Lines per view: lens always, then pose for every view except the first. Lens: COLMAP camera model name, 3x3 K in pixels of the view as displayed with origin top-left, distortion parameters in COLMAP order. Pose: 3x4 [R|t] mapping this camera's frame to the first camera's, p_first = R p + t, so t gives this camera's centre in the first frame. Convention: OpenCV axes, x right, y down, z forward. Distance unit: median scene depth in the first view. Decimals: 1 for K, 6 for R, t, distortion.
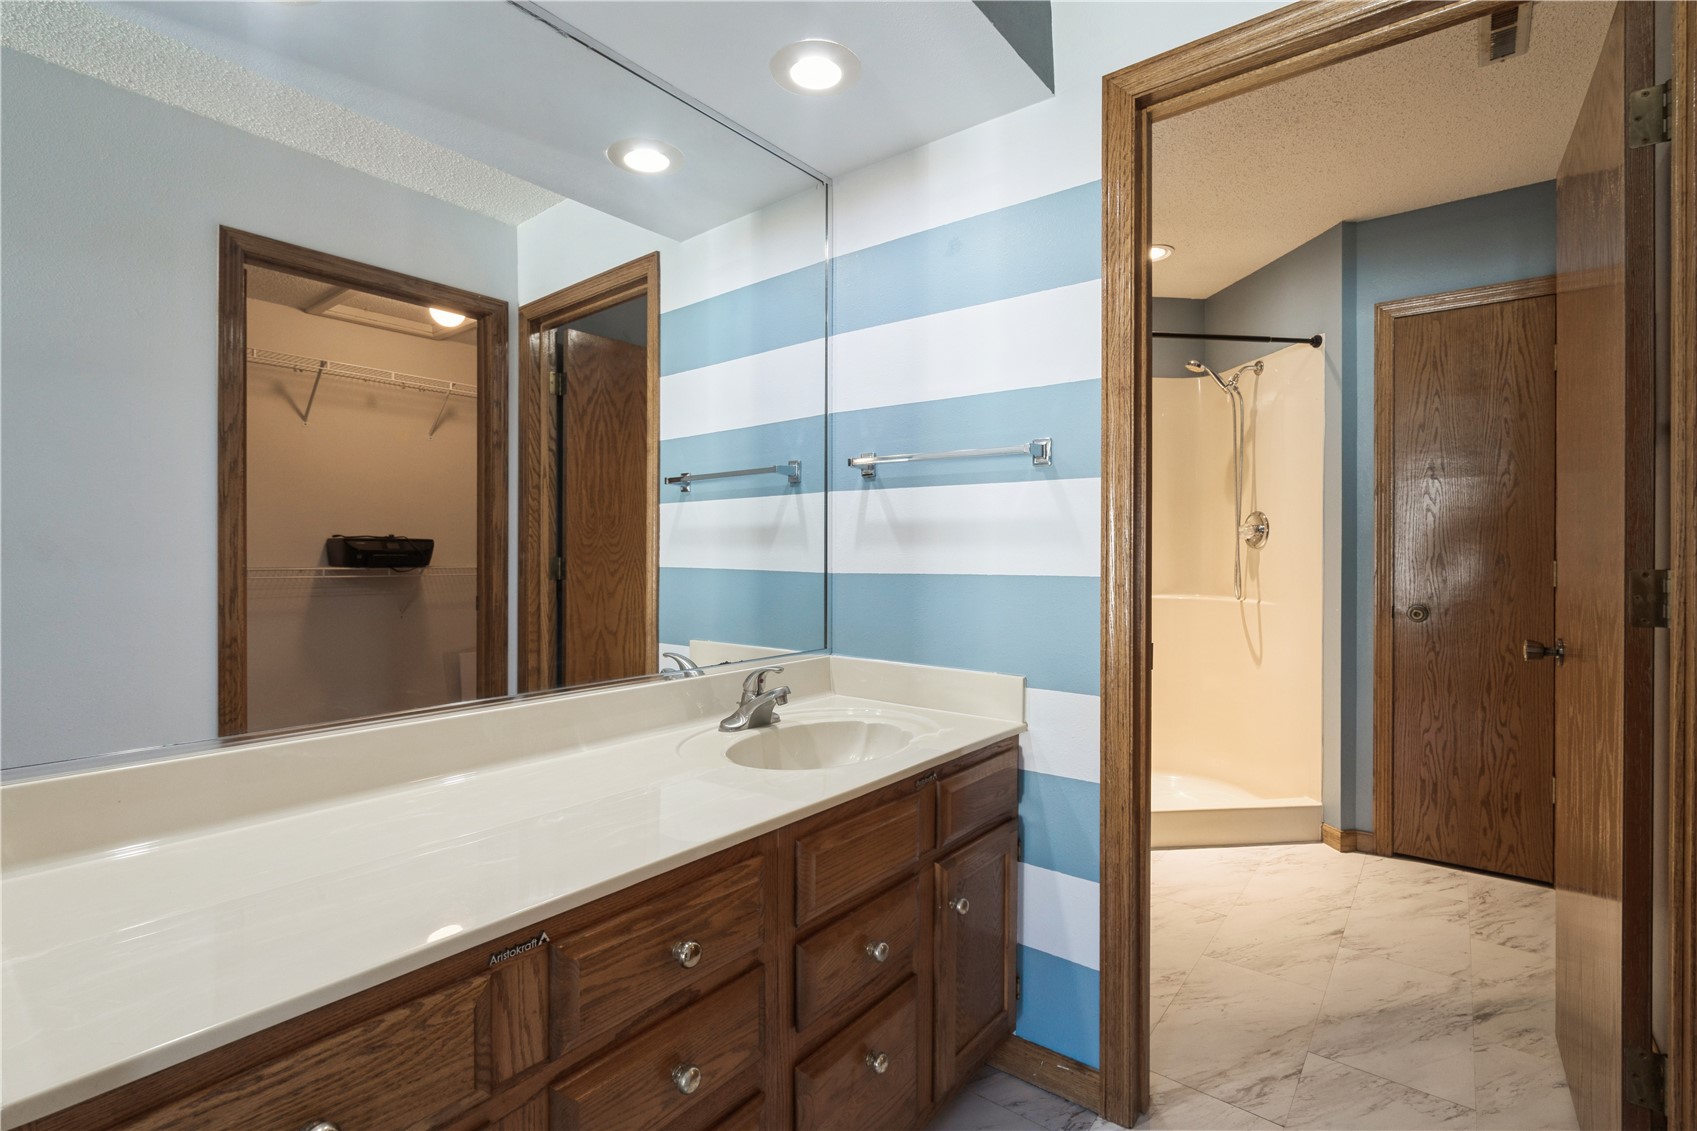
lens RADIAL K [[773.8, 0, 848.5], [0, 773.8, 562.0], [0, 0, 1]] dist [0.001569, 0.001258]
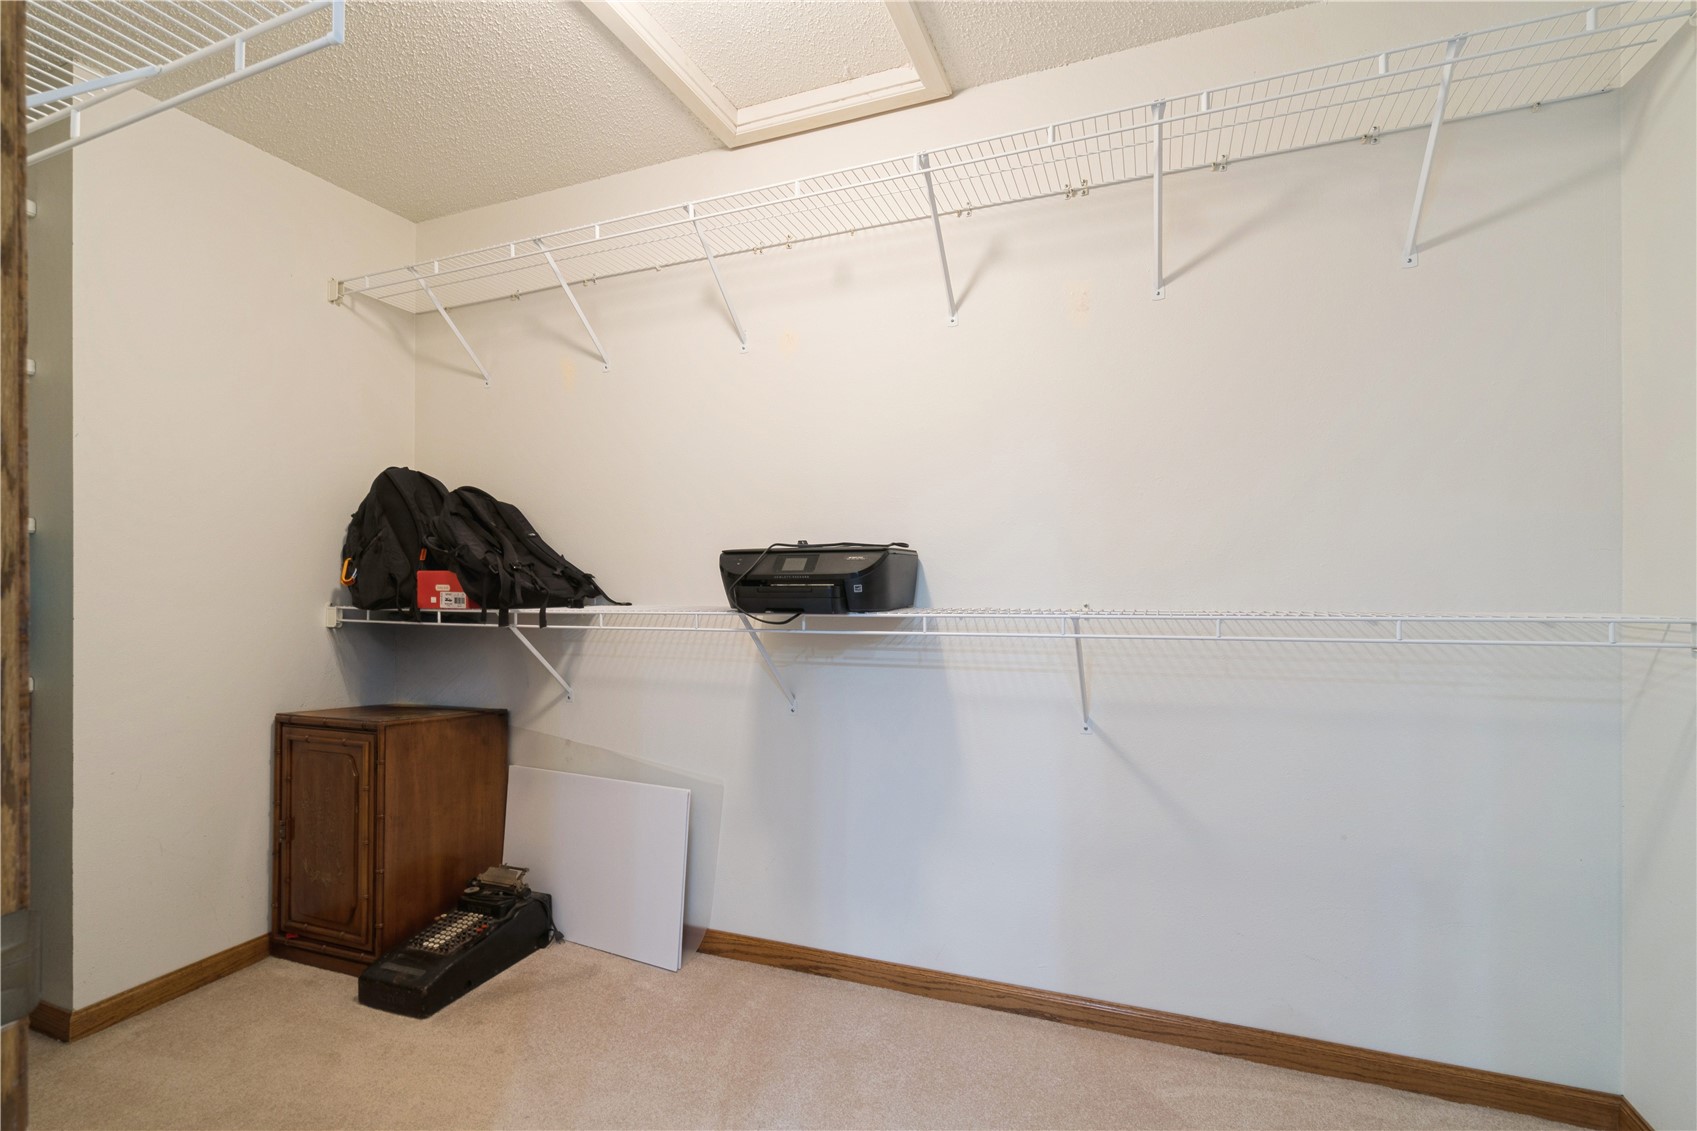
lens RADIAL K [[773.8, 0, 850.2], [0, 773.8, 570.2], [0, 0, 1]] dist [0.001569, 0.001258]
pose [[0.290738, -0.011388, -0.956735, -0.148655], [-0.002985, 0.999913, -0.012809, -0.012262], [0.956798, 0.006580, 0.290678, 0.895858]]
